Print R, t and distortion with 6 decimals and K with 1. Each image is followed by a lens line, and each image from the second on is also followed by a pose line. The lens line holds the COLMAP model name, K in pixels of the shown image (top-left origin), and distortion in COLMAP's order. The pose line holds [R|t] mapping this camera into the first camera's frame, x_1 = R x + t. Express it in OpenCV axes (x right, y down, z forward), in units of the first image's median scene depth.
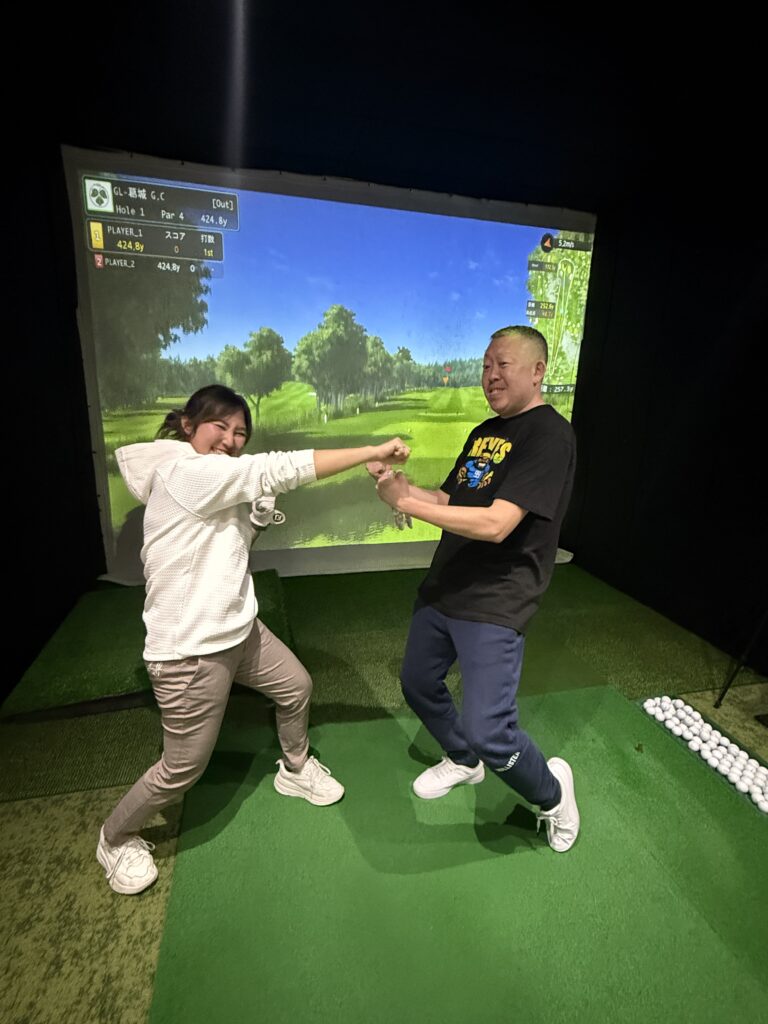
lens RADIAL K [[528.8, 0, 378.9], [0, 528.8, 508.3], [0, 0, 1]] dist [-0.004892, -0.000151]
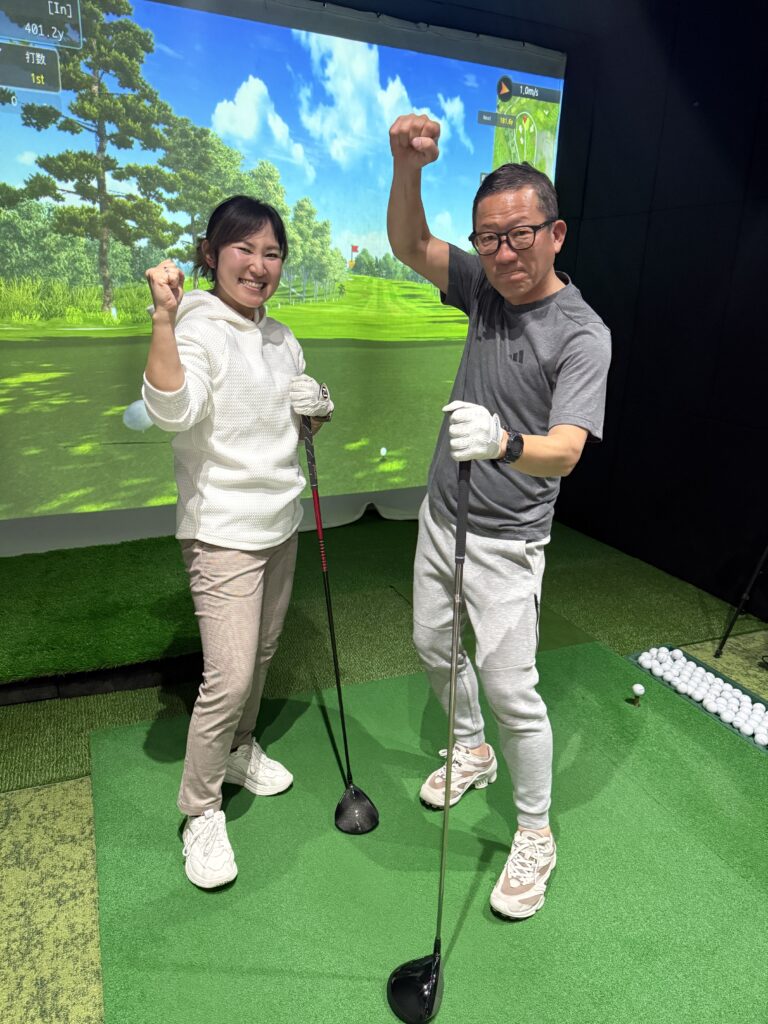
lens RADIAL K [[755.9, 0, 383.3], [0, 755.9, 516.0], [0, 0, 1]] dist [-0.003952, -0.009338]
pose [[0.986464, -0.039940, 0.159038, -0.101334], [0.031349, 0.997929, 0.056168, 0.085367], [-0.160952, -0.050422, 0.985673, -0.135413]]
